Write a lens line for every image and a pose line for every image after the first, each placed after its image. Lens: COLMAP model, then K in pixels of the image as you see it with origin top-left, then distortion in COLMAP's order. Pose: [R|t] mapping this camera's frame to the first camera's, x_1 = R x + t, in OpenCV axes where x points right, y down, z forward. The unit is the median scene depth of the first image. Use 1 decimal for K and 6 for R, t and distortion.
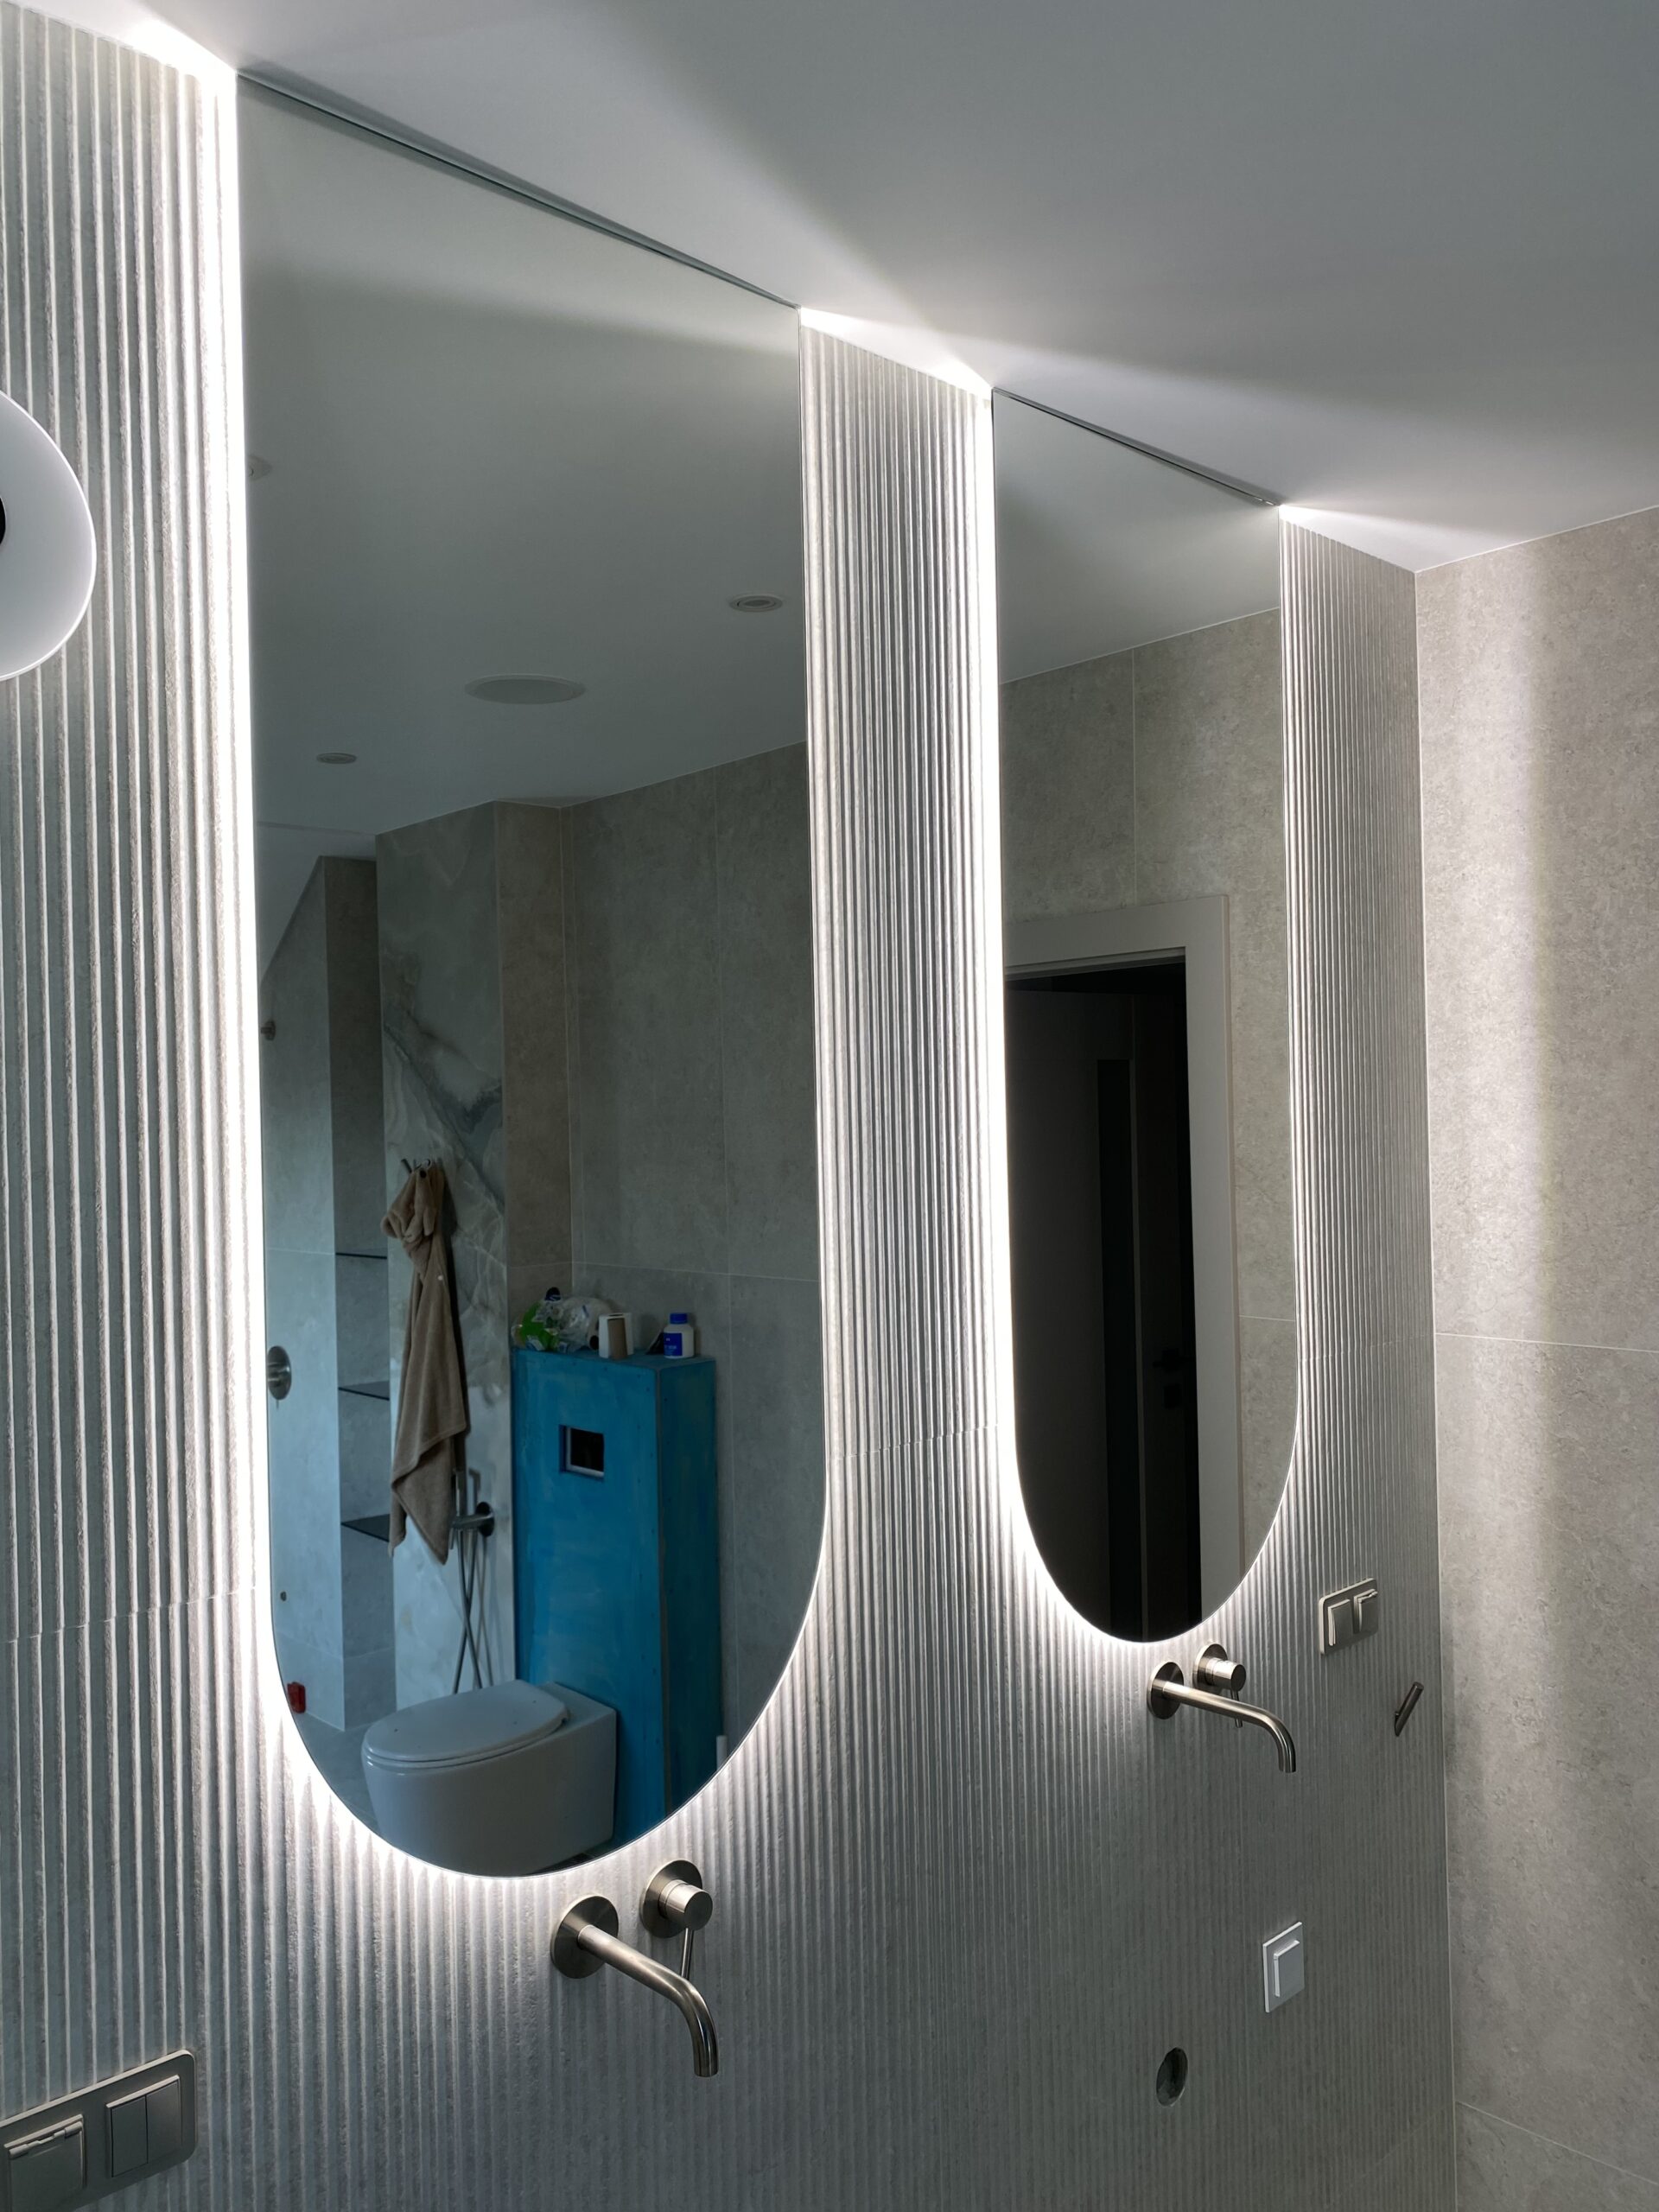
lens RADIAL K [[1682.0, 0, 829.5], [0, 1682.0, 1106.0], [0, 0, 1]] dist [-0.006647, 0.008456]
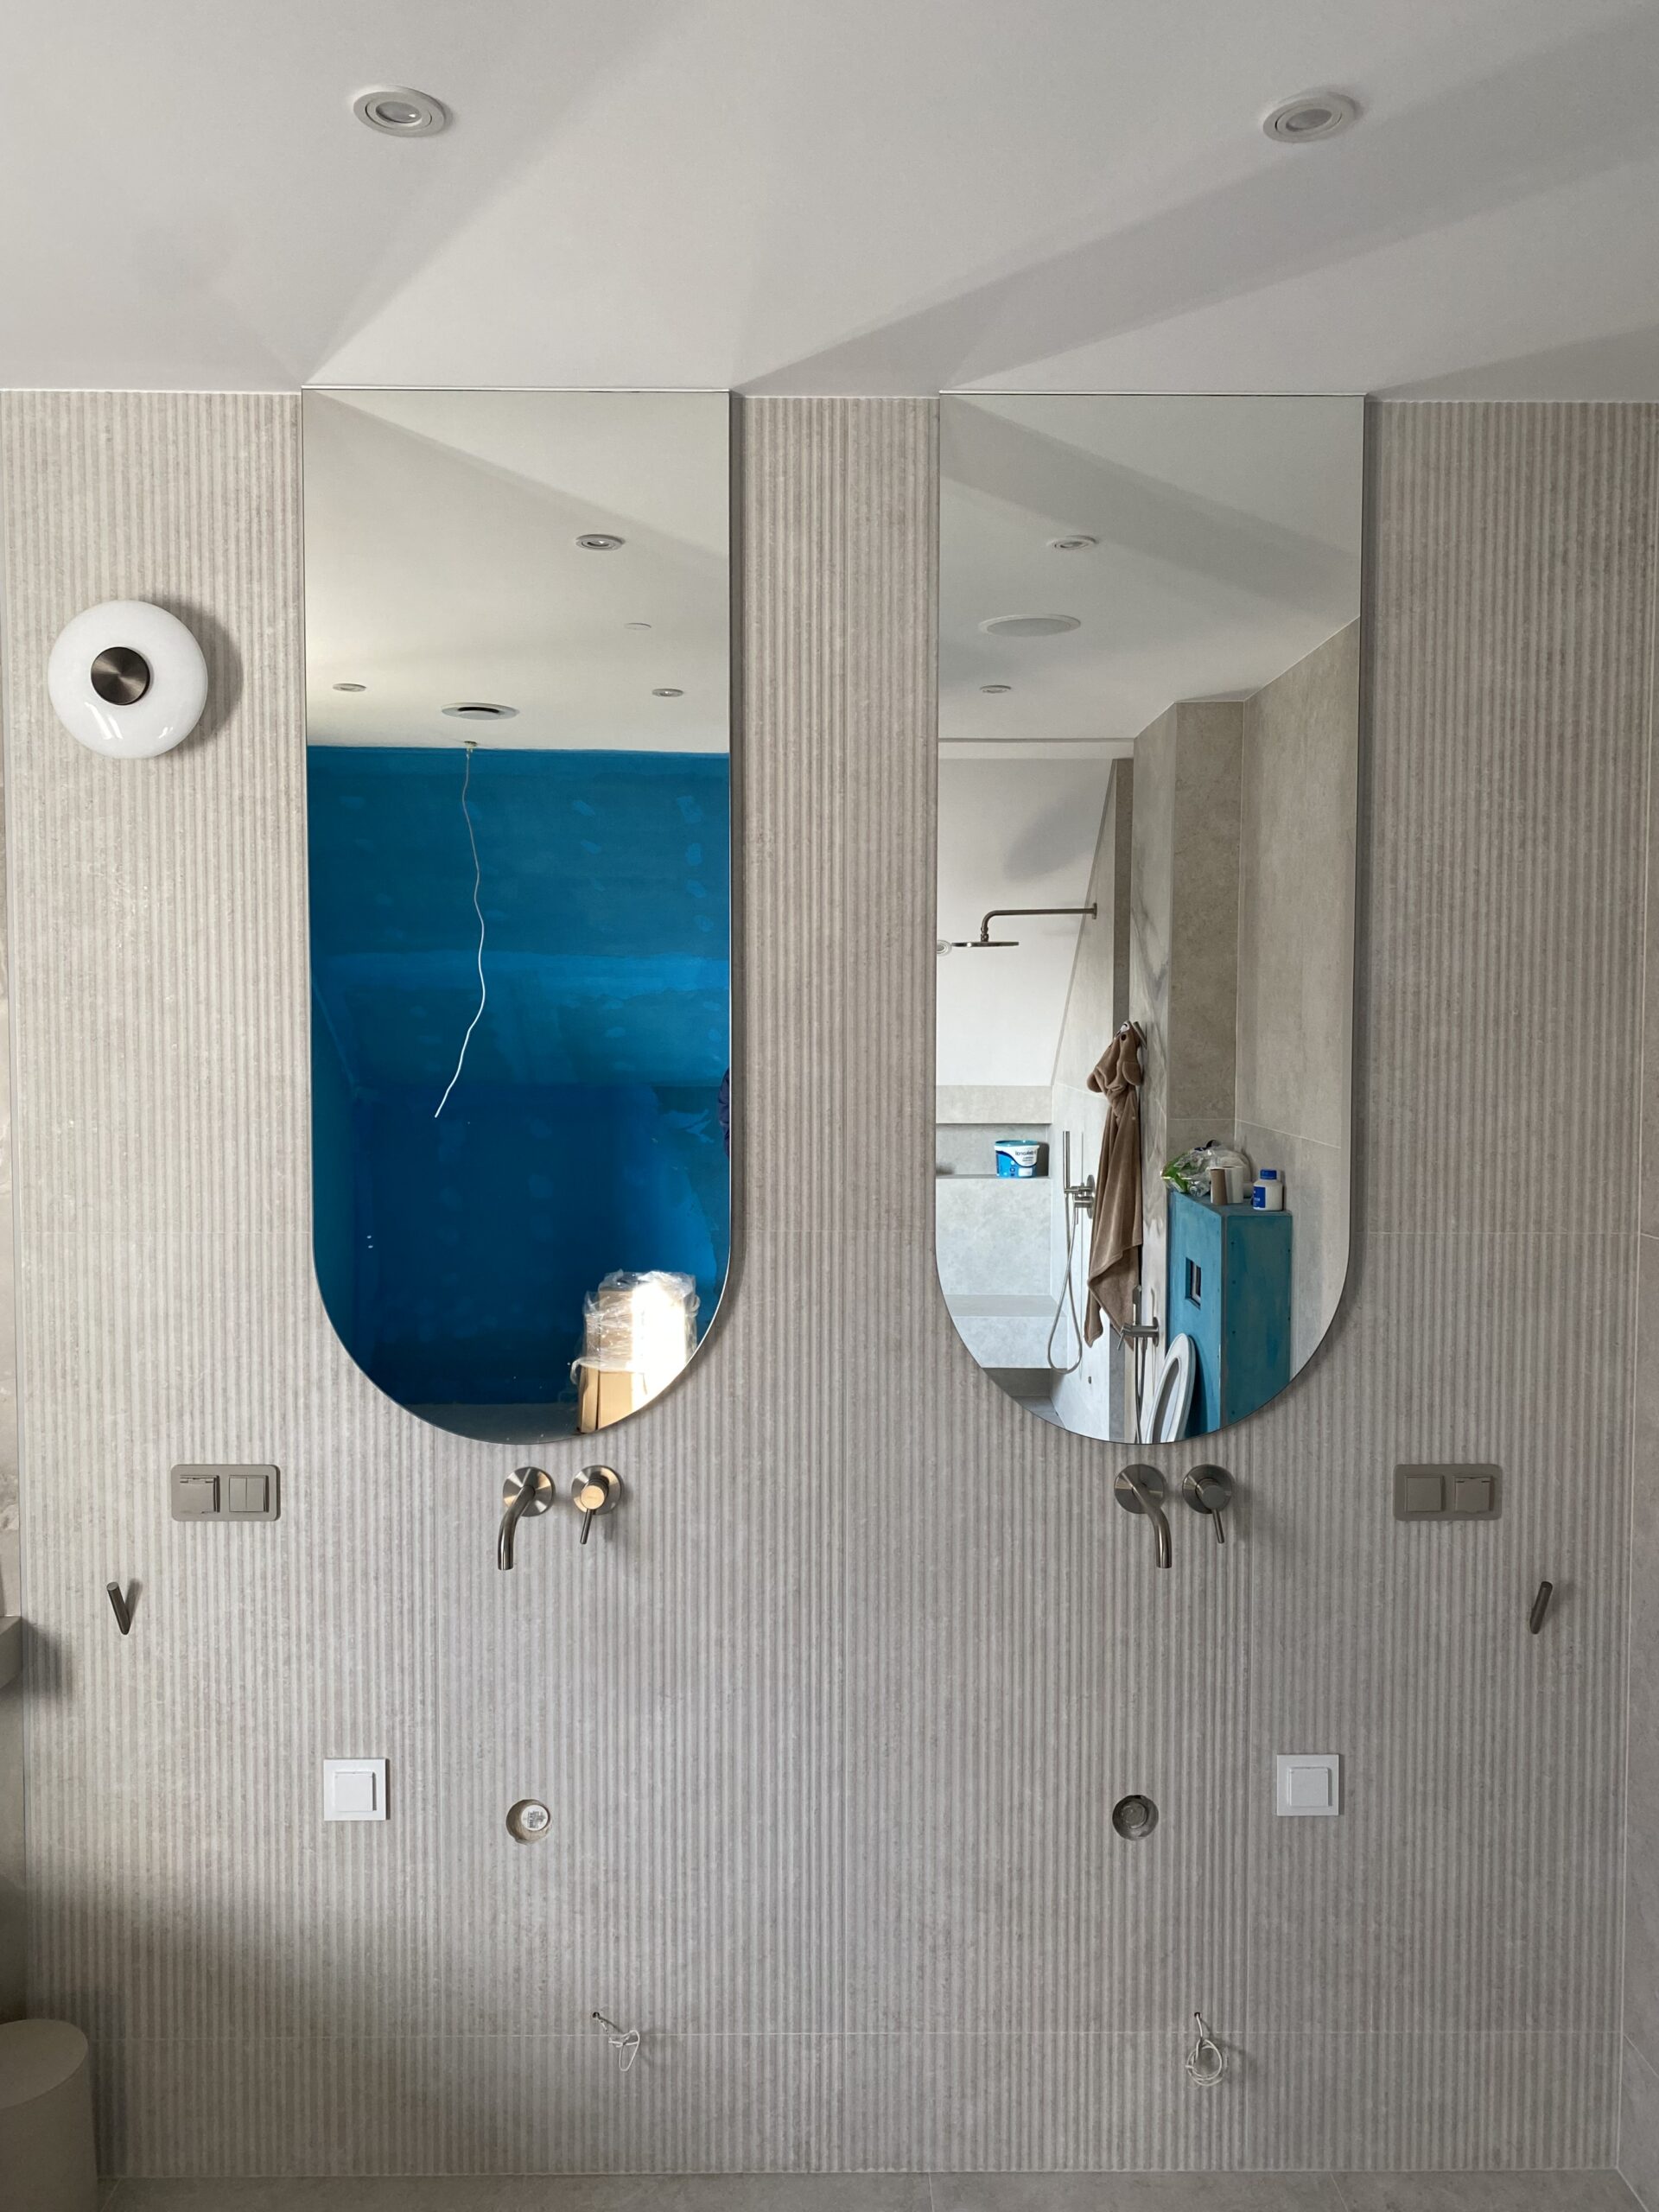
lens RADIAL K [[1682.0, 0, 829.5], [0, 1682.0, 1106.0], [0, 0, 1]] dist [-0.006647, 0.008456]
pose [[0.730308, 0.059276, -0.680542, 0.794198], [-0.009552, 0.997017, 0.076591, 0.004748], [0.683052, -0.049435, 0.728695, 0.039834]]
